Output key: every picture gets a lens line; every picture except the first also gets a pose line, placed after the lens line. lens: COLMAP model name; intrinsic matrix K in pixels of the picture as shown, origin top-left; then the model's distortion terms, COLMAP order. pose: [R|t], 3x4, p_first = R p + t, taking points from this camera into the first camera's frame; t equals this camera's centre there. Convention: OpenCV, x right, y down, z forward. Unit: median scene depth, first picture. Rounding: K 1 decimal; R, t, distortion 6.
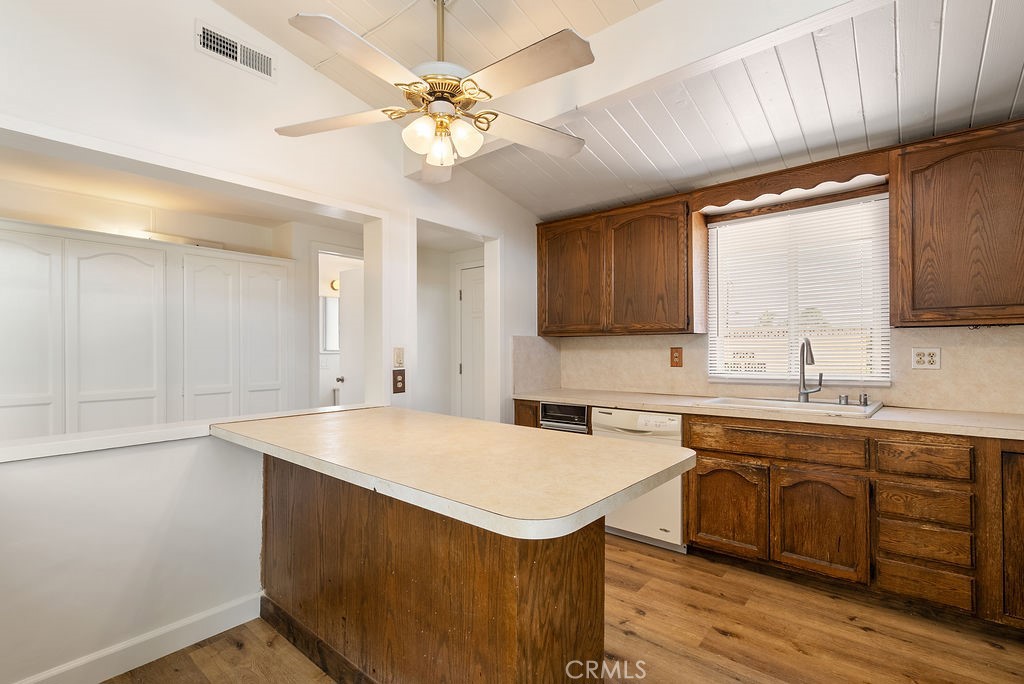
lens RADIAL K [[470.1, 0, 512.6], [0, 470.1, 346.0], [0, 0, 1]] dist [0.001475, -0.001487]
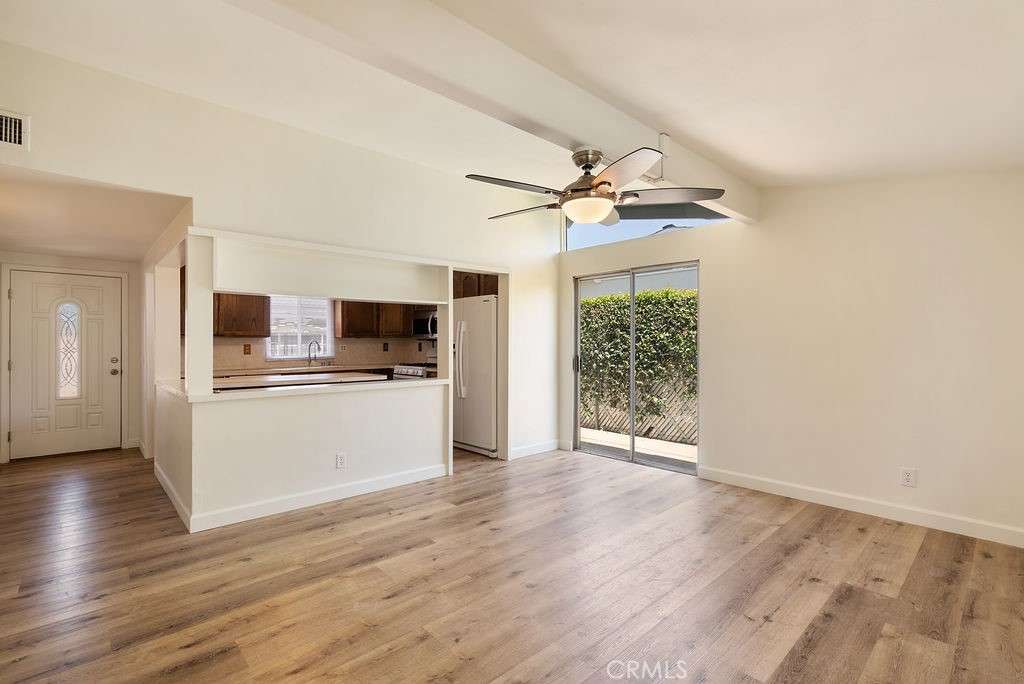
lens RADIAL K [[470.1, 0, 509.8], [0, 470.1, 337.5], [0, 0, 1]] dist [0.001475, -0.001487]
pose [[0.136415, 0.017988, 0.990489, -1.735906], [-0.000592, 0.999836, -0.018076, 0.011093], [-0.990652, 0.001879, 0.136403, -0.403747]]
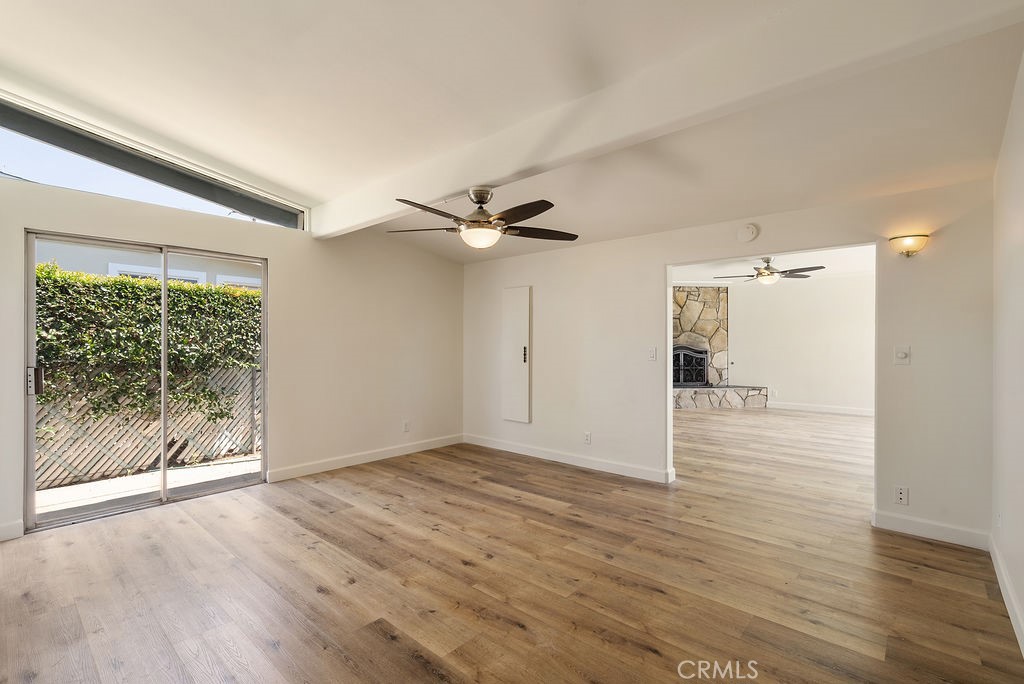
lens RADIAL K [[470.1, 0, 516.3], [0, 470.1, 344.0], [0, 0, 1]] dist [0.001475, -0.001487]
pose [[-0.999475, 0.008740, 0.031199, -0.951134], [0.008730, 0.999962, -0.000452, 0.006449], [-0.031201, -0.000179, -0.999513, 0.670917]]
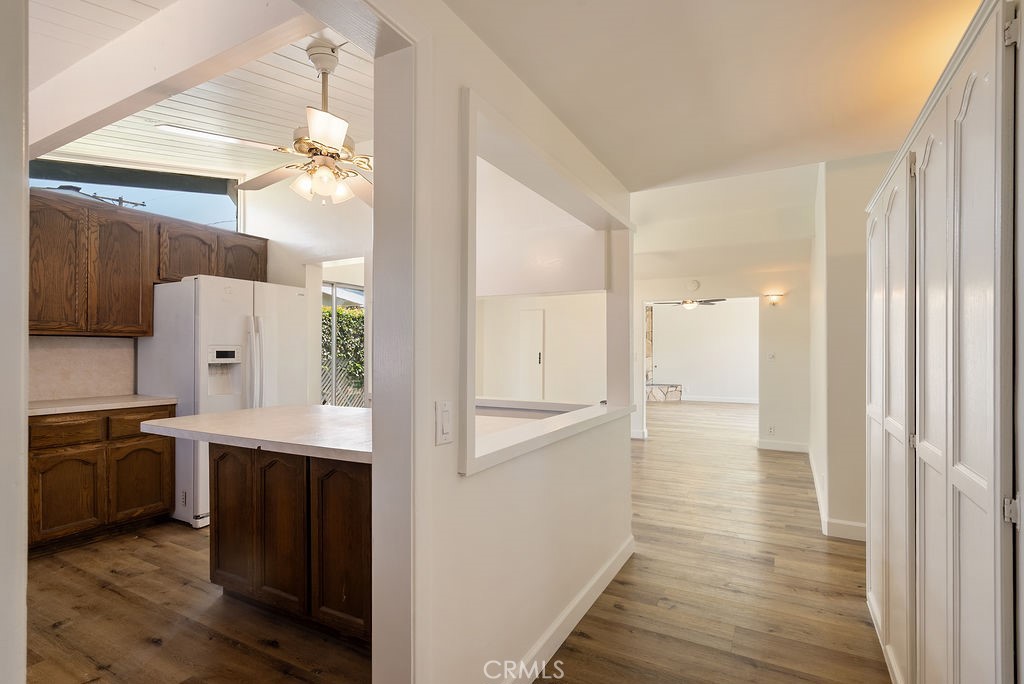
lens RADIAL K [[510.7, 0, 516.2], [0, 510.7, 347.1], [0, 0, 1]] dist [0.003091, 0.000550]
pose [[-0.981611, 0.004786, -0.190833, -0.251659], [0.006511, 0.999943, -0.008412, 0.008689], [0.190782, -0.009499, -0.981586, 1.584584]]
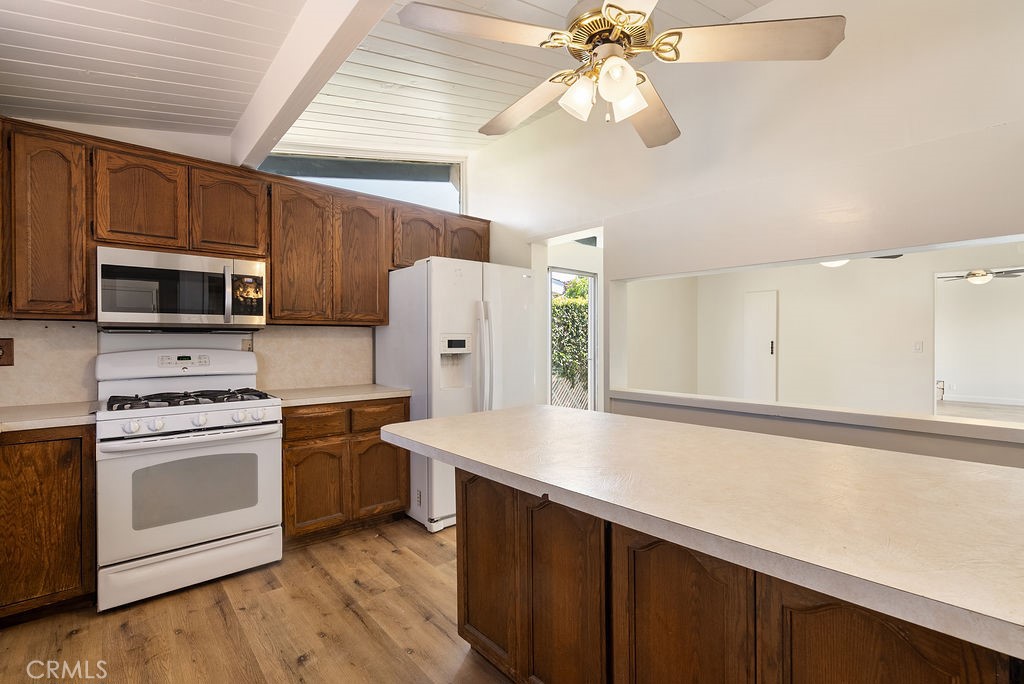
lens RADIAL K [[470.1, 0, 511.7], [0, 470.1, 342.9], [0, 0, 1]] dist [0.001475, -0.001487]
pose [[-0.987141, 0.008517, 0.159622, -0.063372], [0.009083, 0.999955, 0.002817, 0.007841], [-0.159591, 0.004231, -0.987174, 1.199497]]
